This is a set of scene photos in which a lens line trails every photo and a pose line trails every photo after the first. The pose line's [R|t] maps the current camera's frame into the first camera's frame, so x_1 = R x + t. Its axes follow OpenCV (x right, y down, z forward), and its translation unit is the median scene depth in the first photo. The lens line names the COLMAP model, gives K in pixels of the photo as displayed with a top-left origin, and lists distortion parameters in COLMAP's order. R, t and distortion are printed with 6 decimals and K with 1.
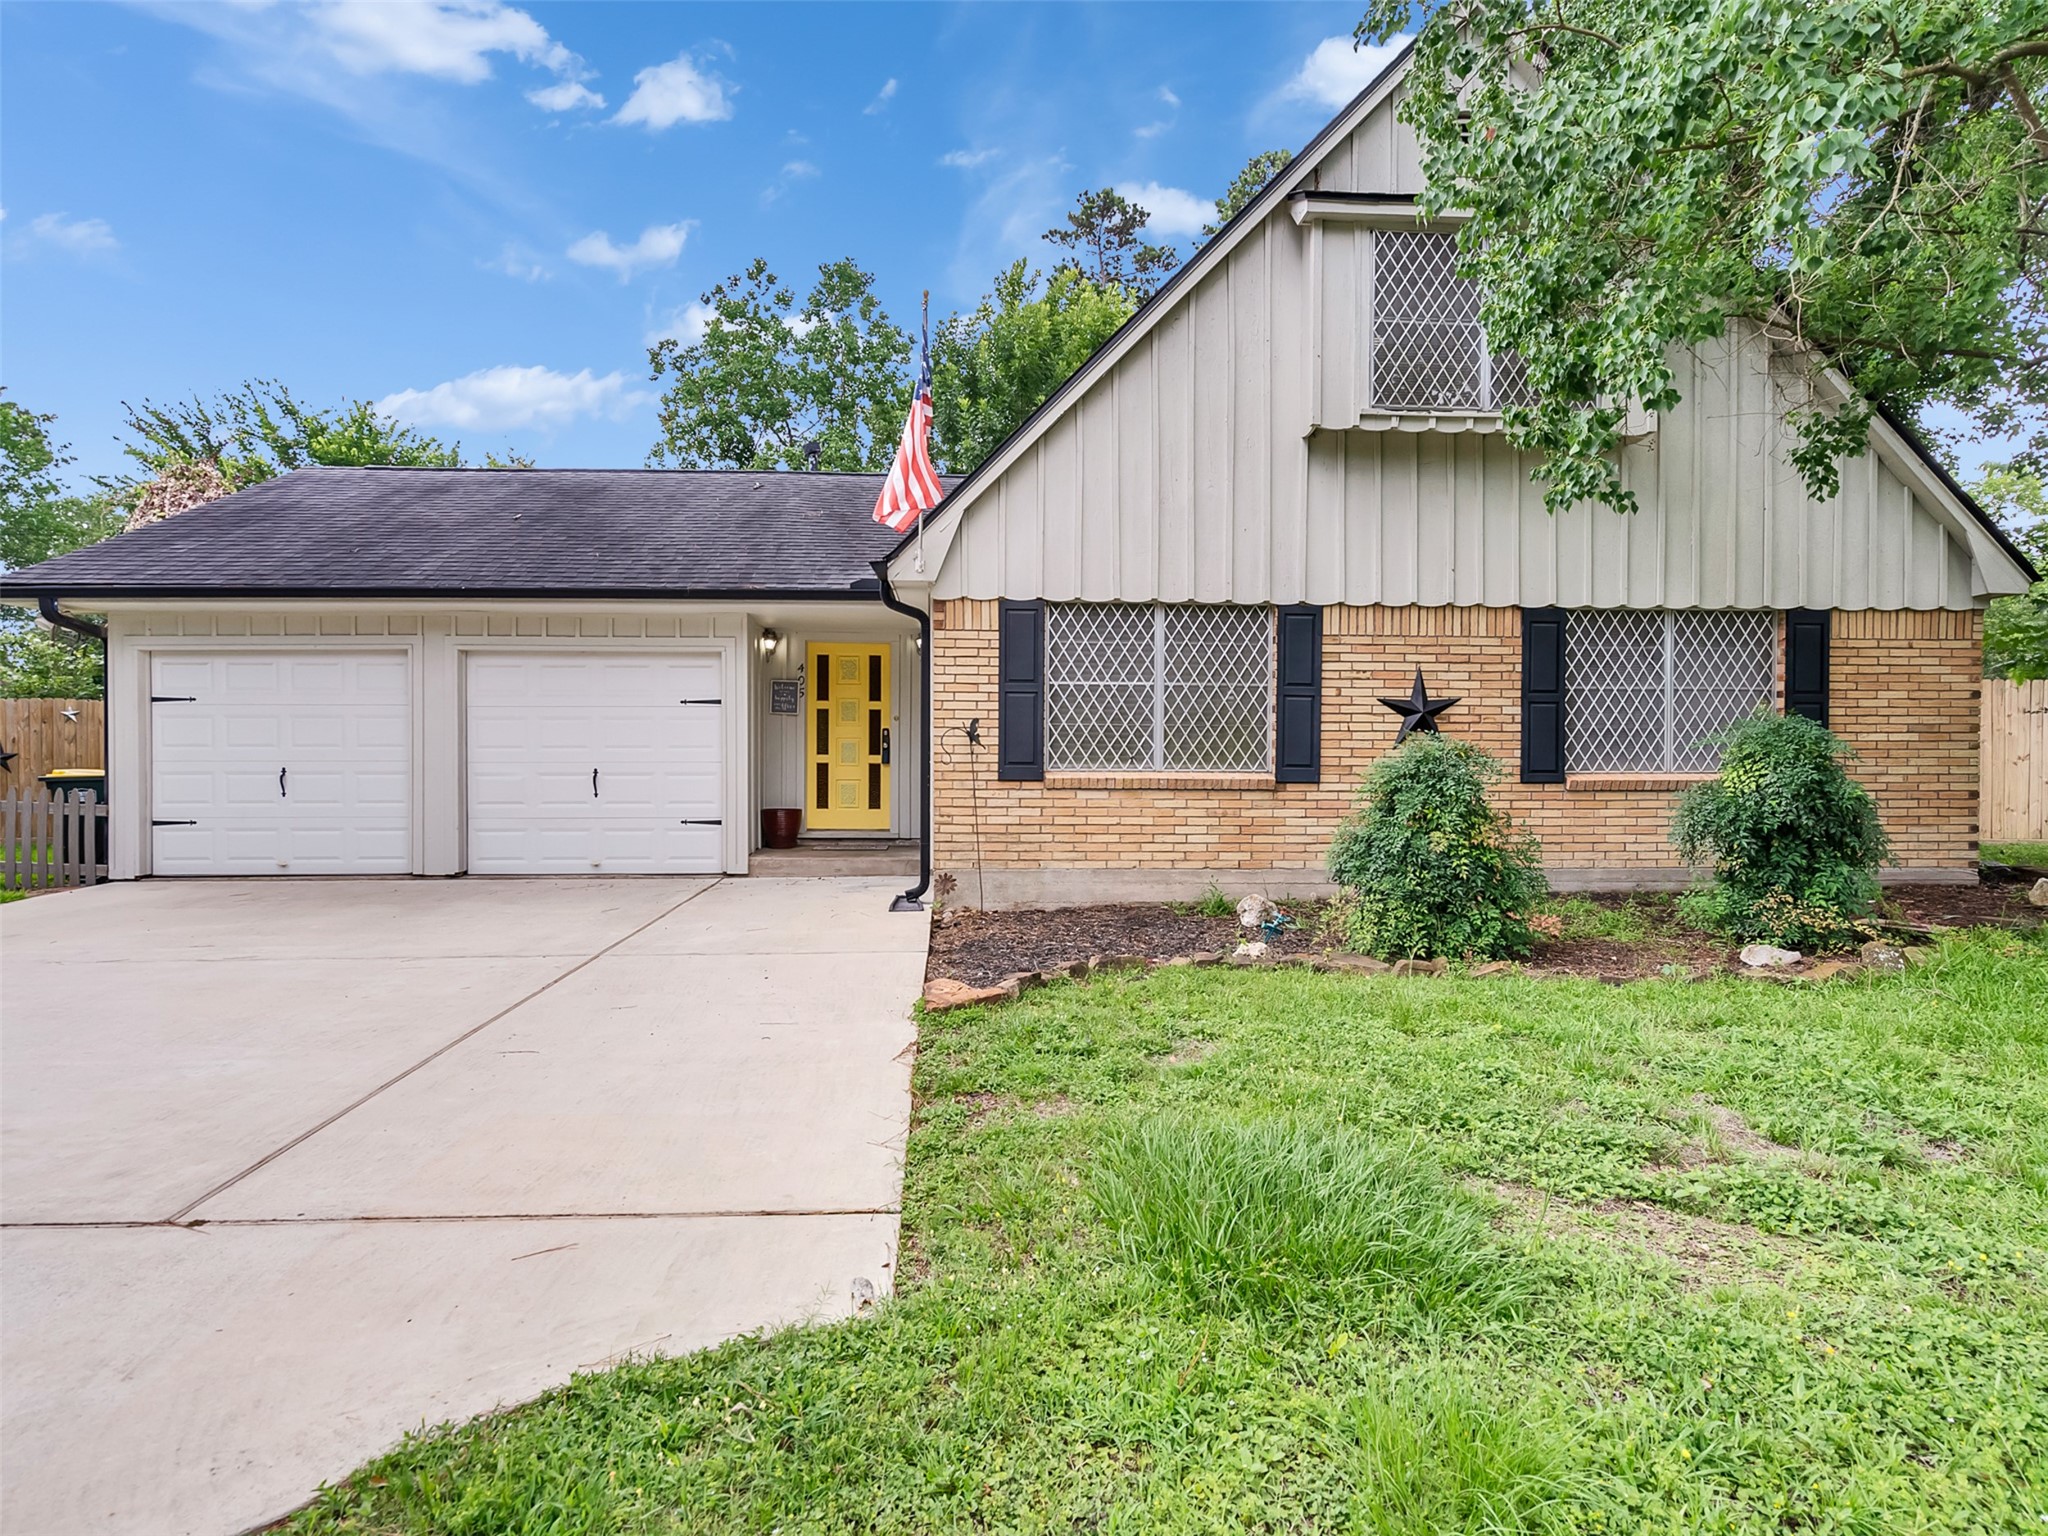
lens RADIAL K [[1049.2, 0, 1022.5], [0, 1049.2, 767.5], [0, 0, 1]] dist [-0.006365, 0.004042]
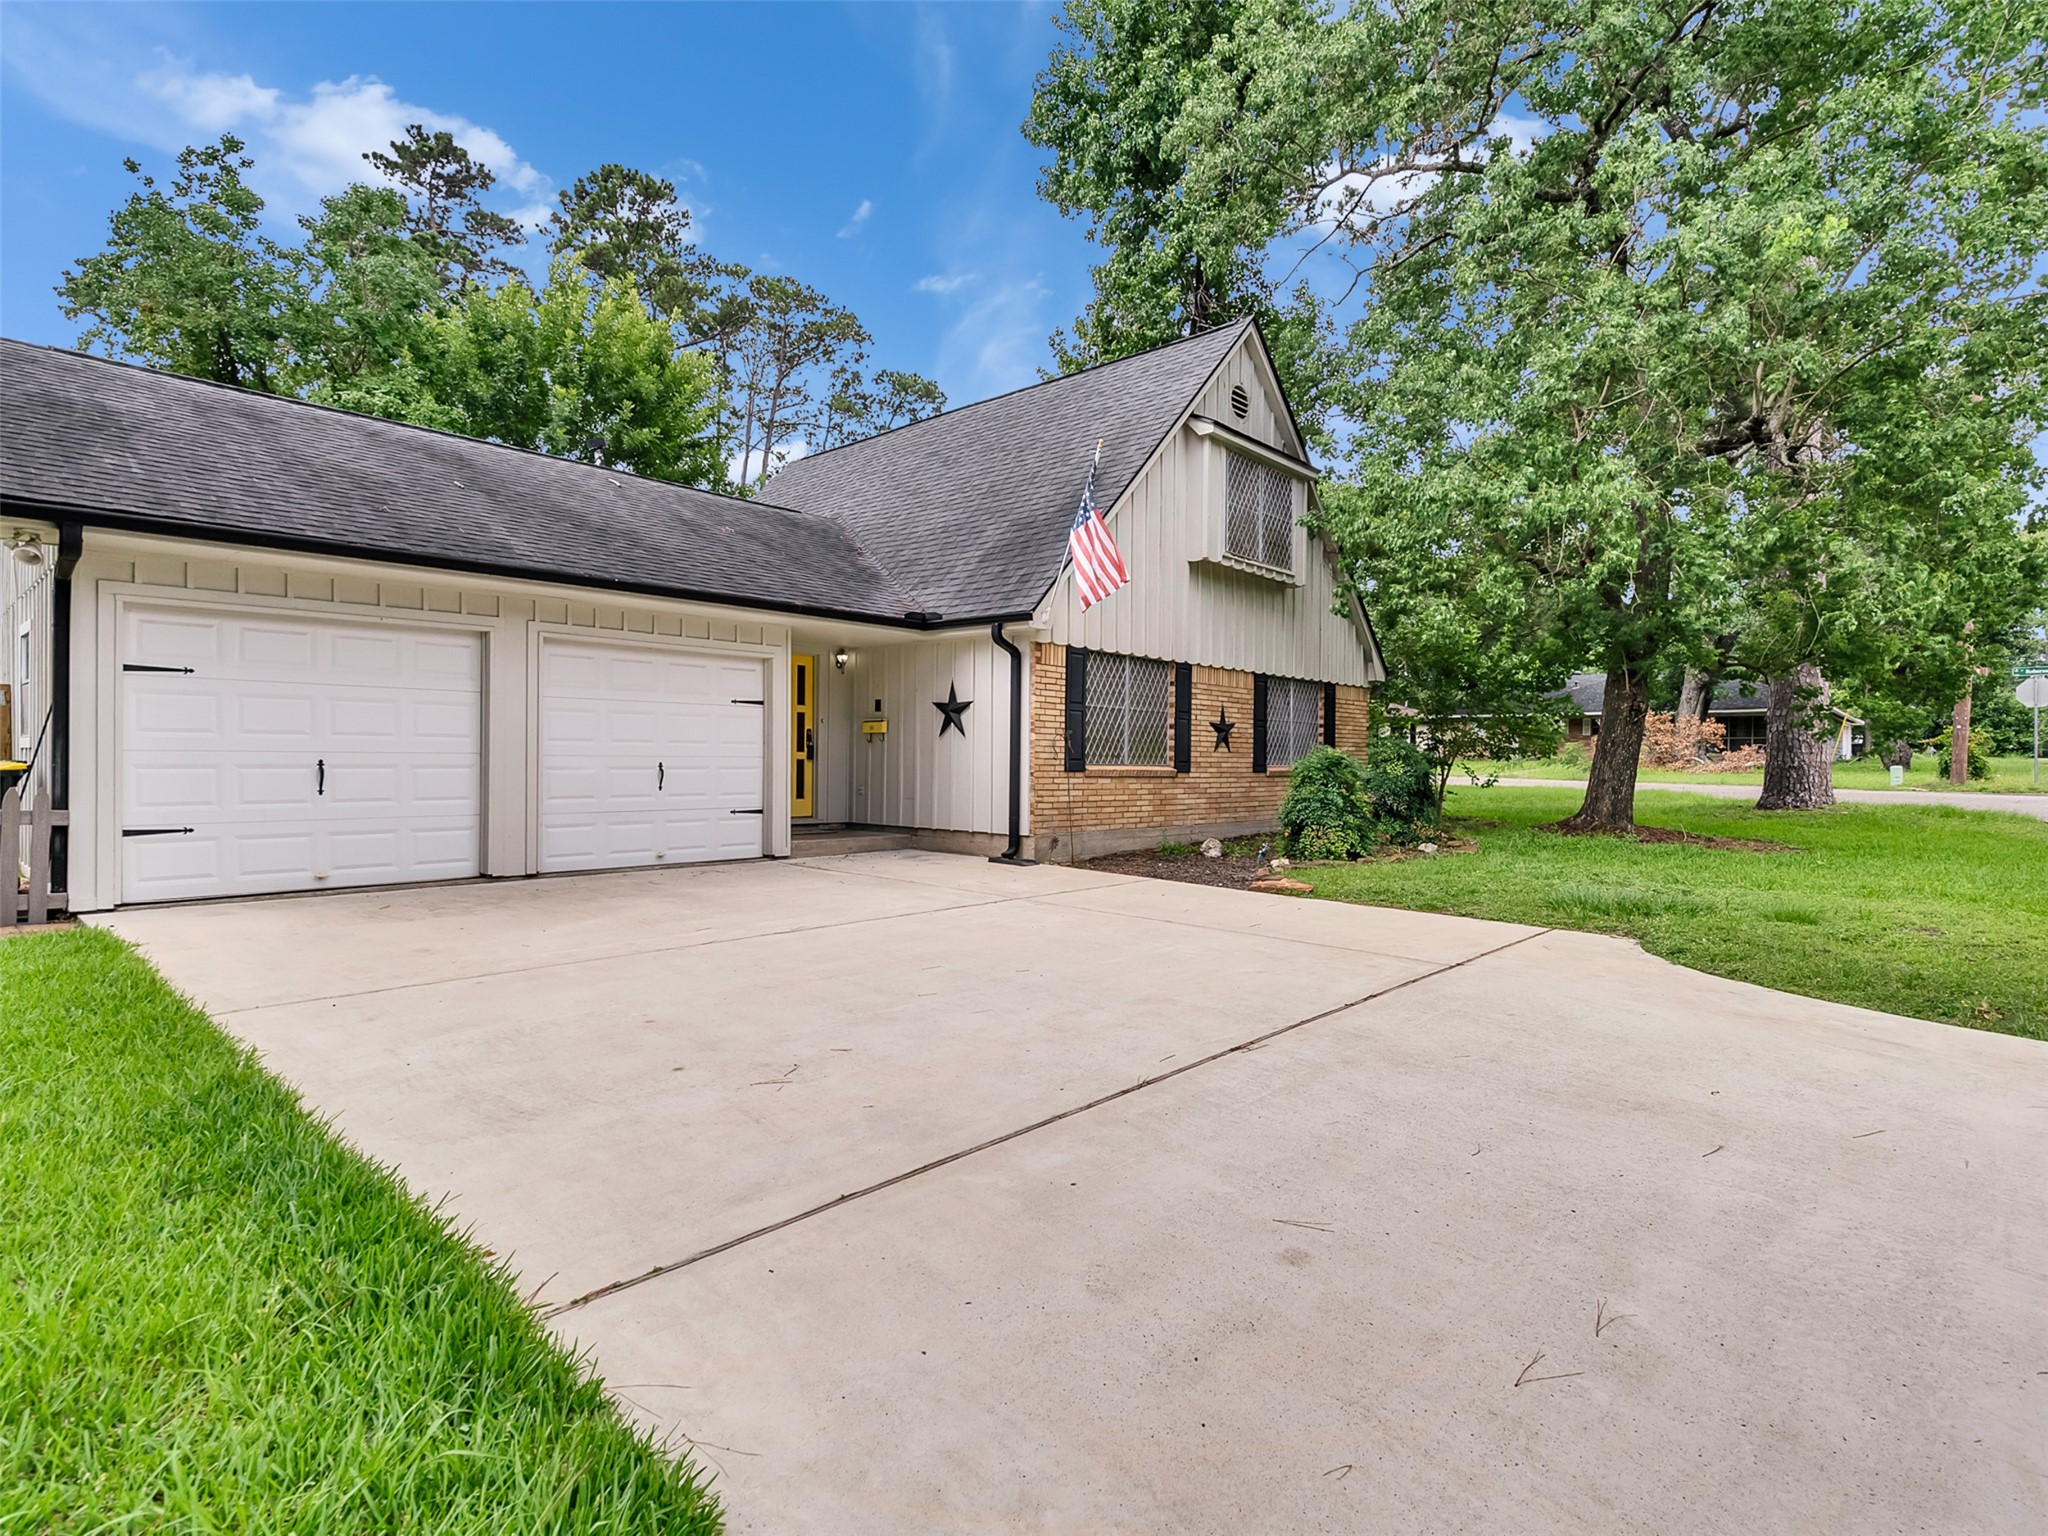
lens RADIAL K [[1049.2, 0, 1006.1], [0, 1049.2, 766.4], [0, 0, 1]] dist [-0.006365, 0.004042]
pose [[0.711412, 0.001241, 0.702774, -1.063433], [0.000055, 0.999998, -0.001821, 0.008068], [-0.702775, 0.001334, 0.711411, 0.033988]]
